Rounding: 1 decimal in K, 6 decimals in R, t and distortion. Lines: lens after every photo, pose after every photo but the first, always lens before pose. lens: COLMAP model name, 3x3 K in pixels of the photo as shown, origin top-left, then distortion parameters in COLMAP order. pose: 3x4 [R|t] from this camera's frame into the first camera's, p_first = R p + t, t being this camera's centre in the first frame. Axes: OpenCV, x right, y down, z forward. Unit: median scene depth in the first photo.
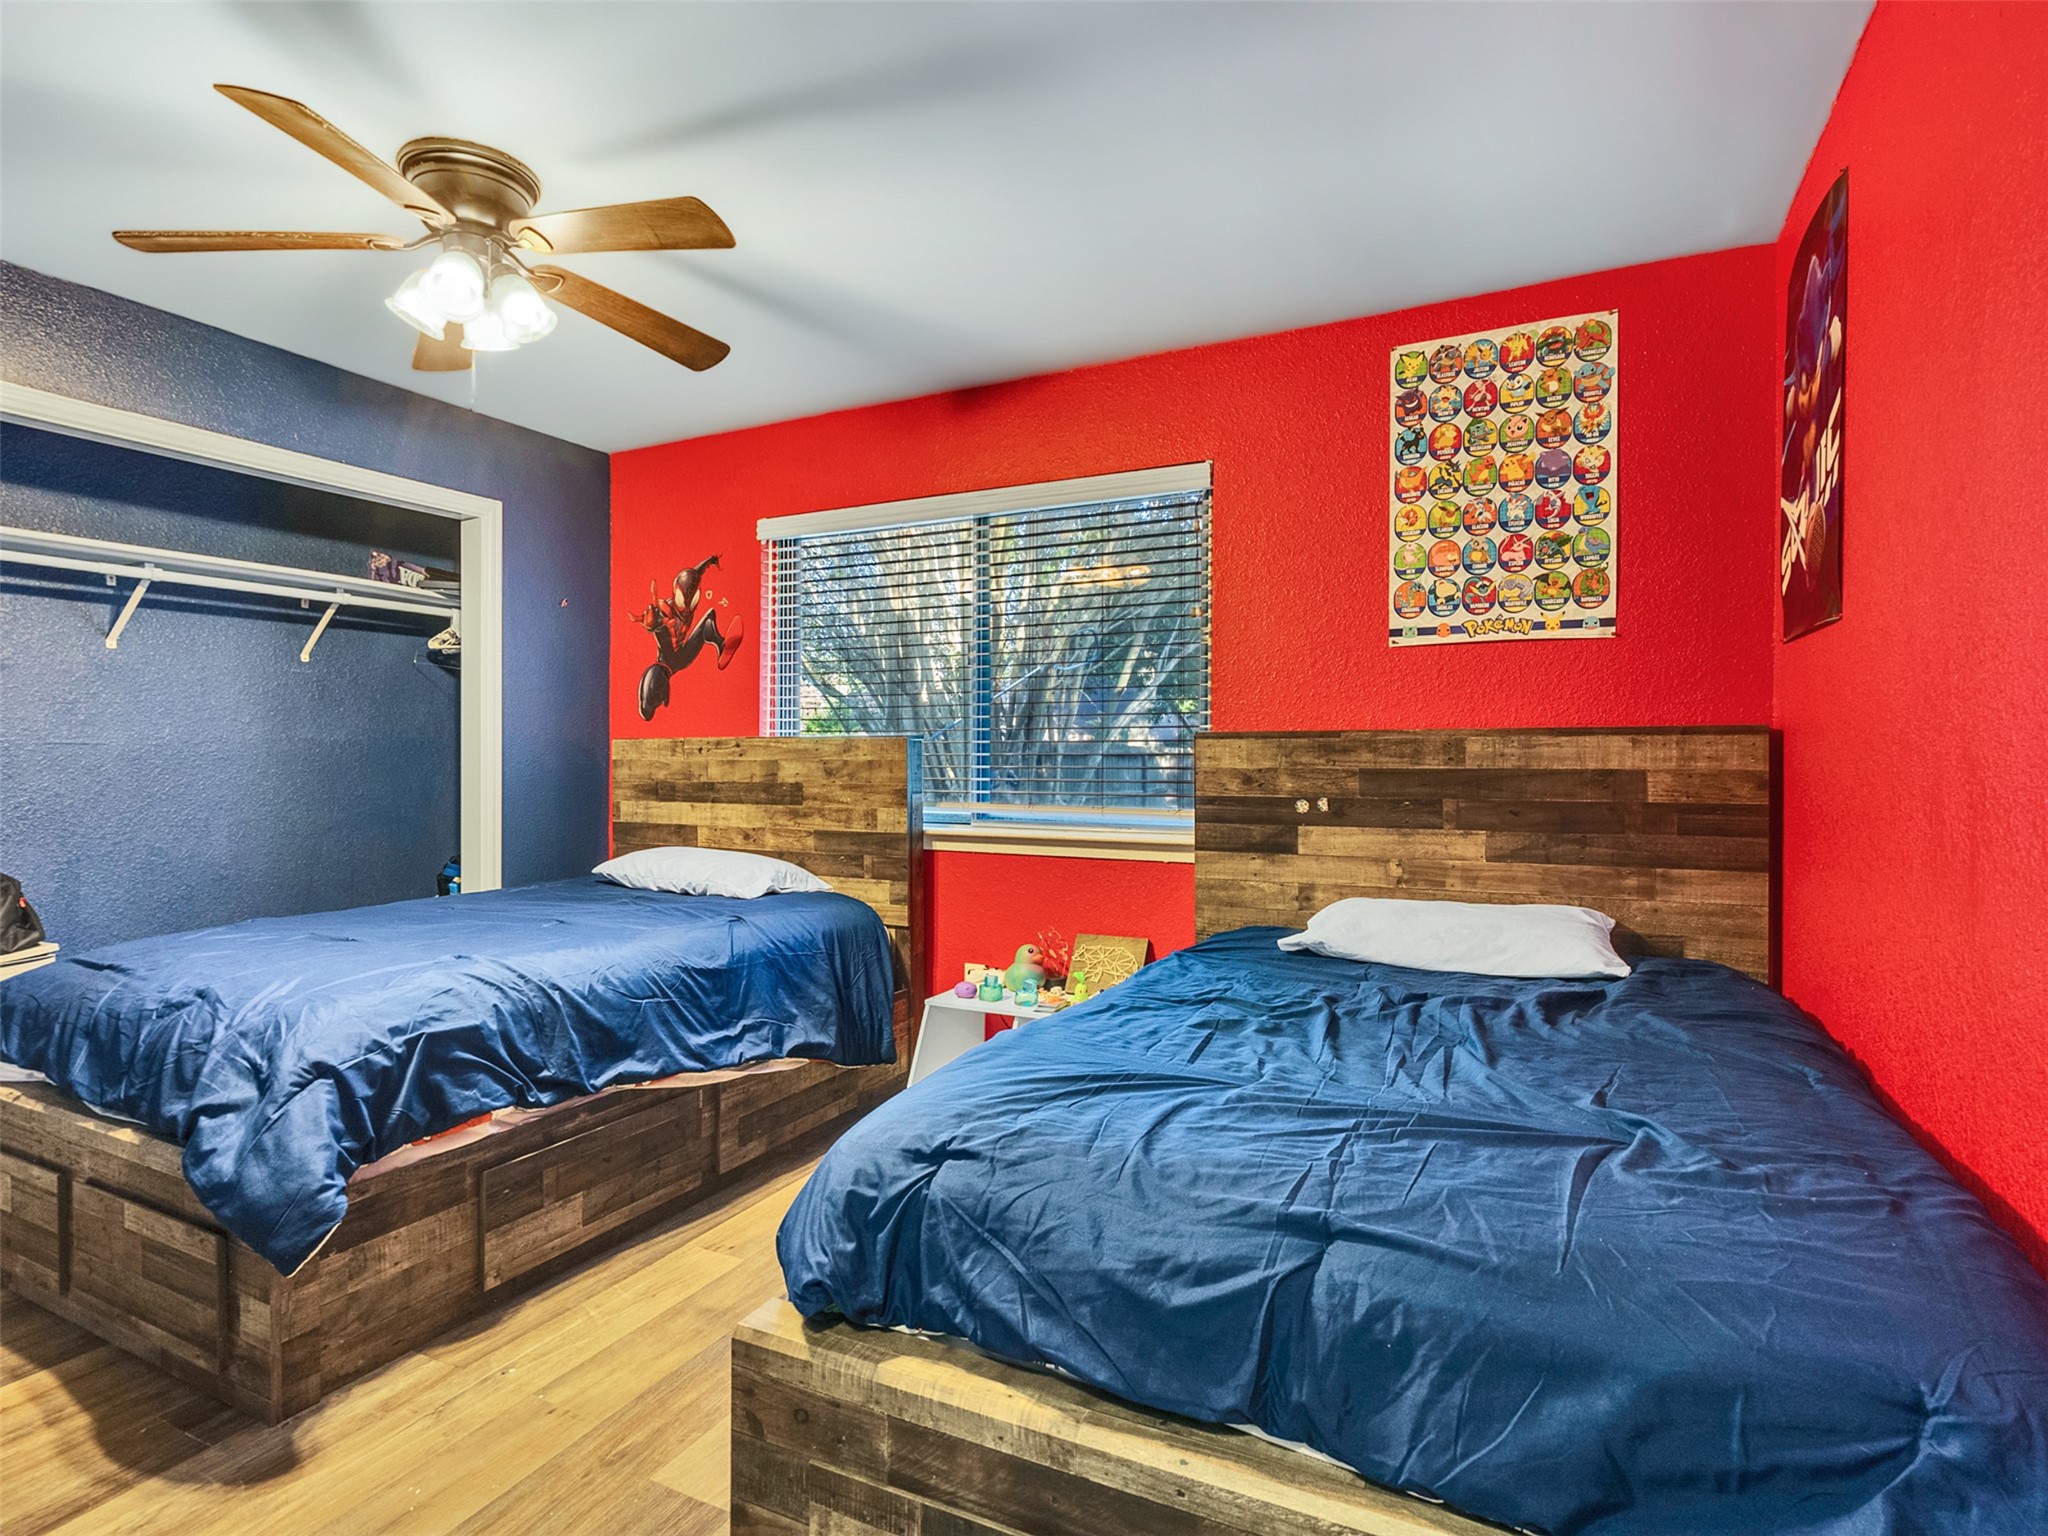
lens RADIAL K [[1039.7, 0, 1015.1], [0, 1039.7, 764.9], [0, 0, 1]] dist [-0.002904, 0.000034]
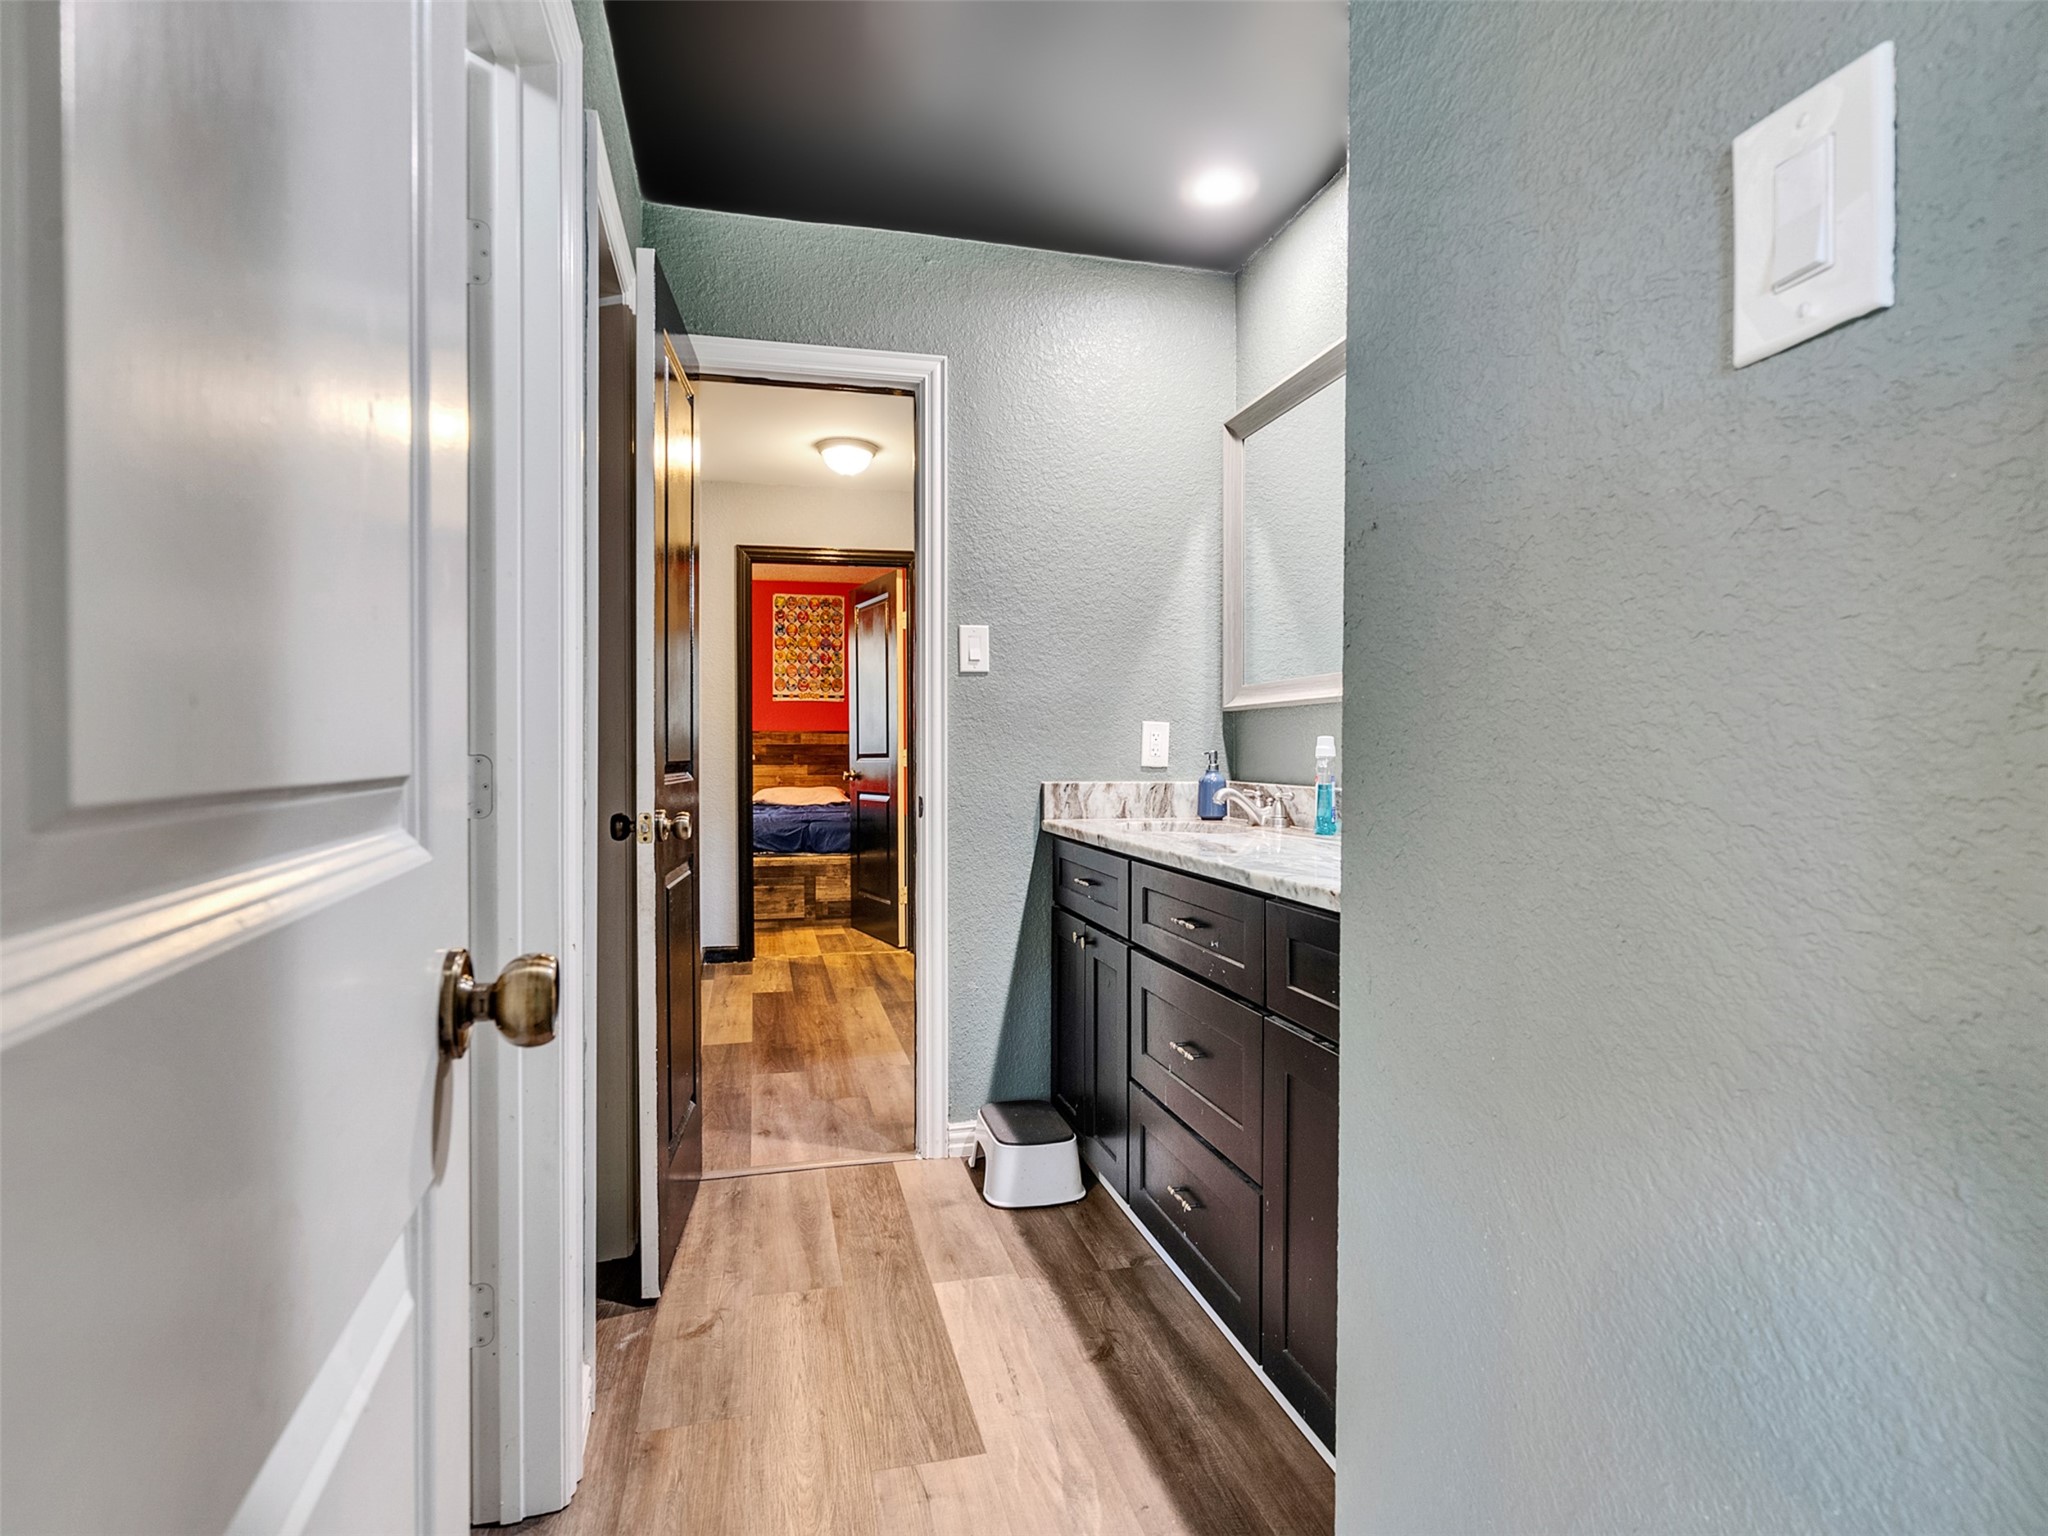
lens RADIAL K [[1039.7, 0, 1018.8], [0, 1039.7, 762.3], [0, 0, 1]] dist [-0.002904, 0.000034]
pose [[0.755163, -0.010535, 0.655452, -1.016137], [0.002546, 0.999910, 0.013137, 0.017126], [-0.655532, -0.008251, 0.755123, -1.609939]]
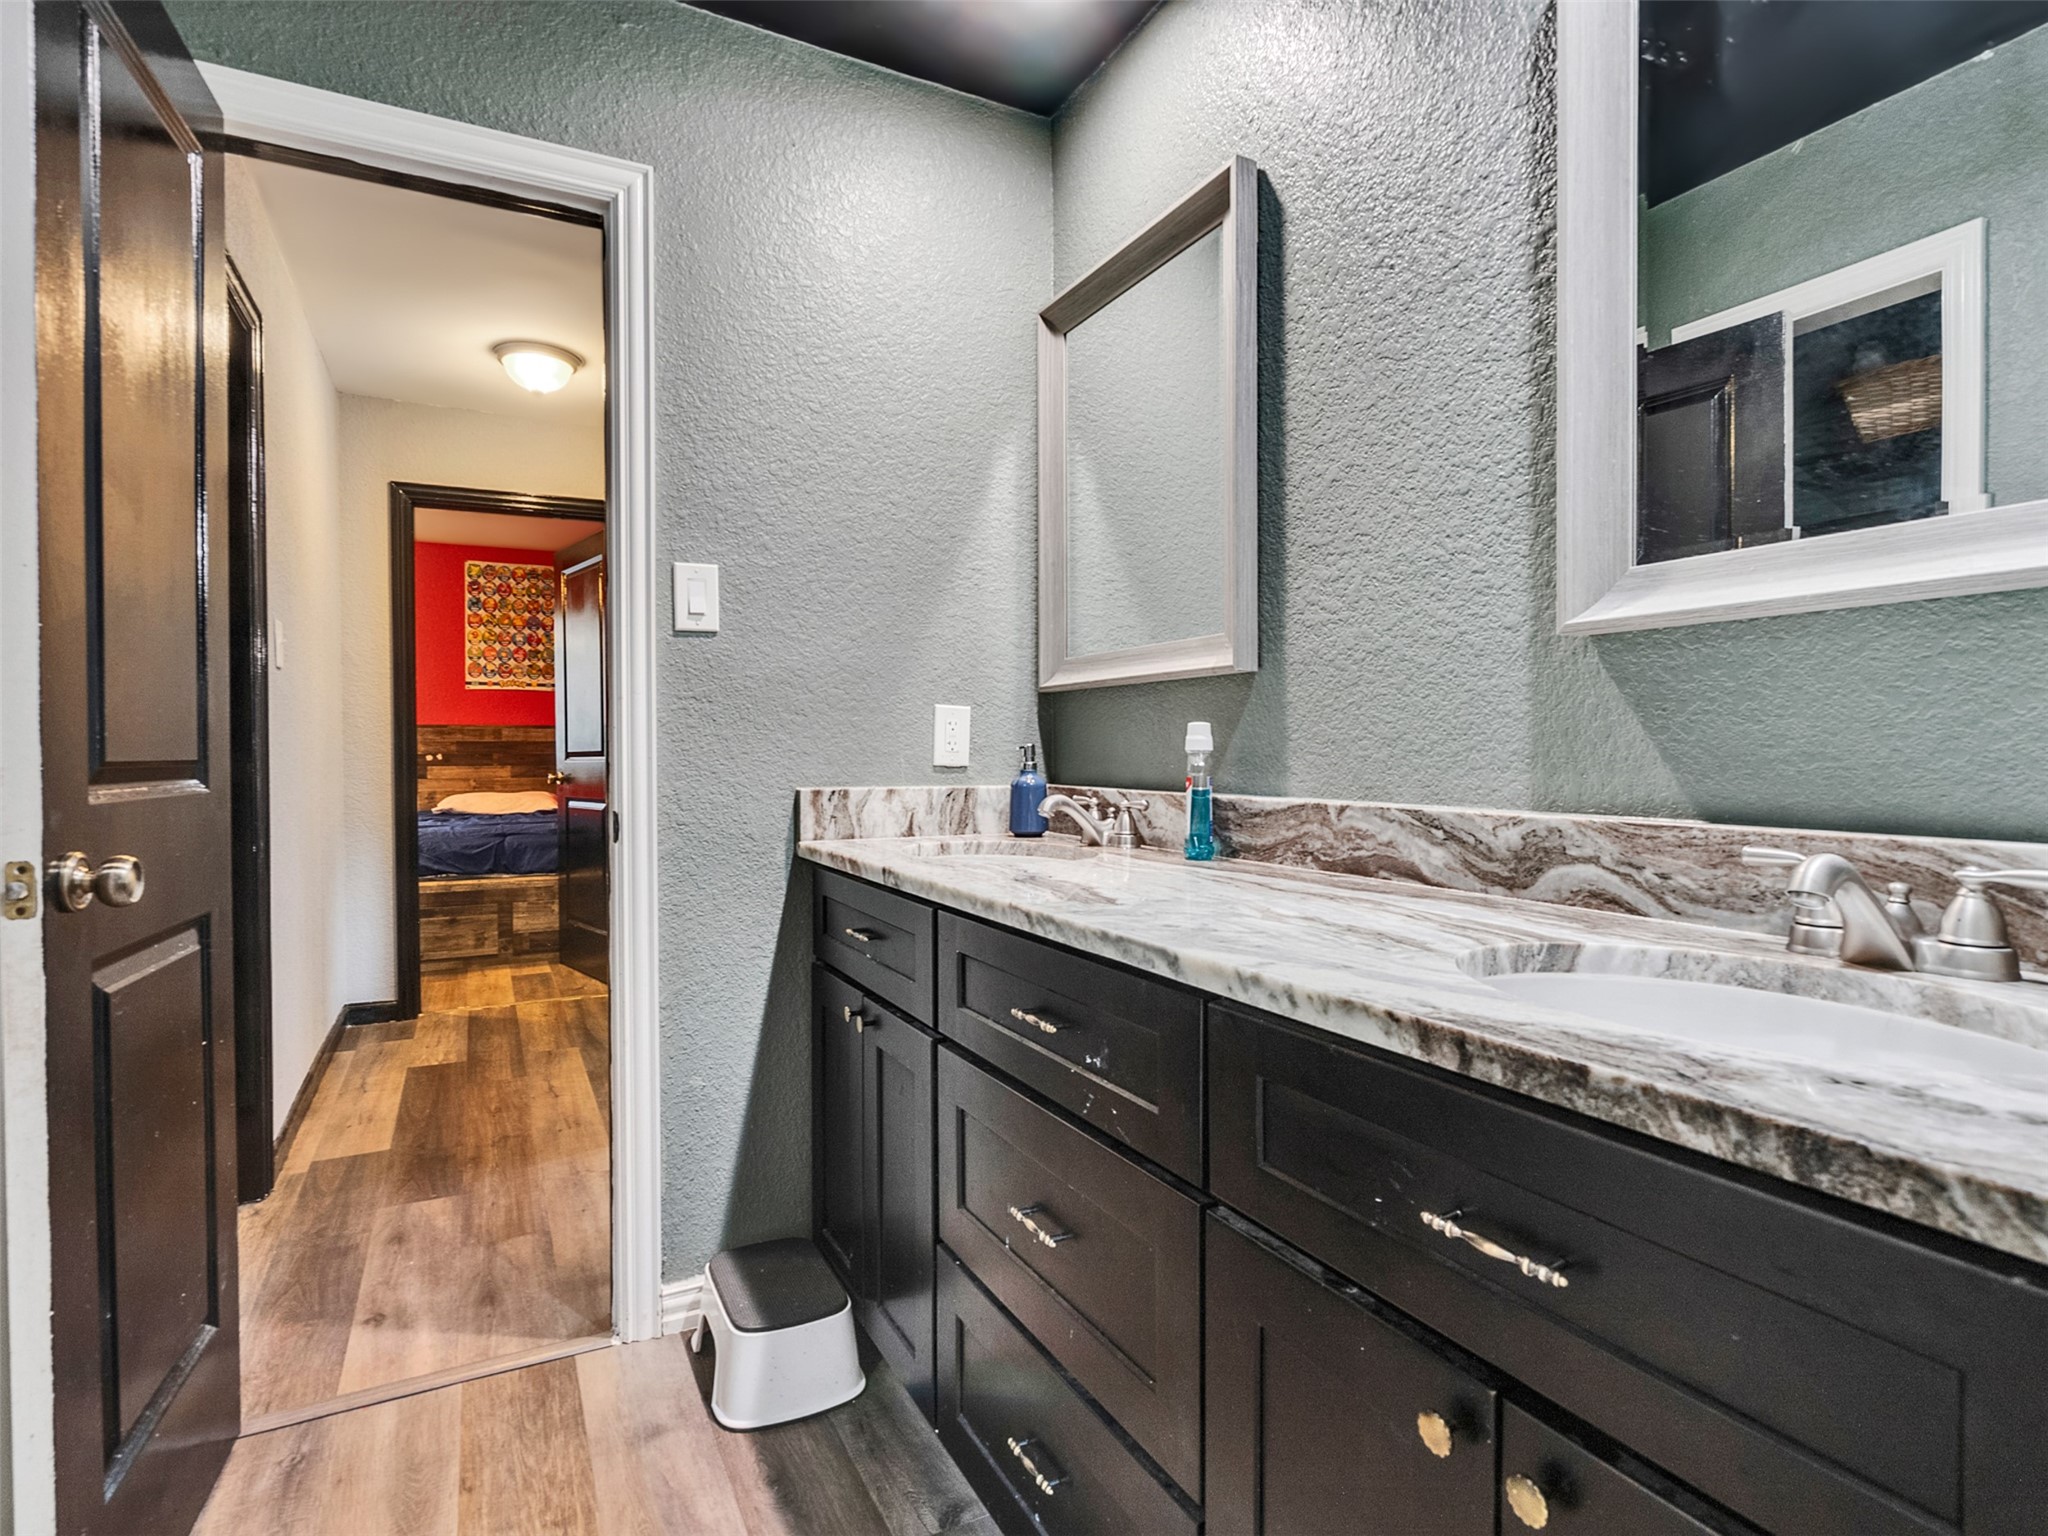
lens RADIAL K [[1039.7, 0, 1006.7], [0, 1039.7, 766.6], [0, 0, 1]] dist [-0.002904, 0.000034]
pose [[0.590906, -0.017846, 0.806543, -0.839711], [0.004017, 0.999808, 0.019179, 0.021308], [-0.806731, -0.008093, 0.590864, -1.413231]]
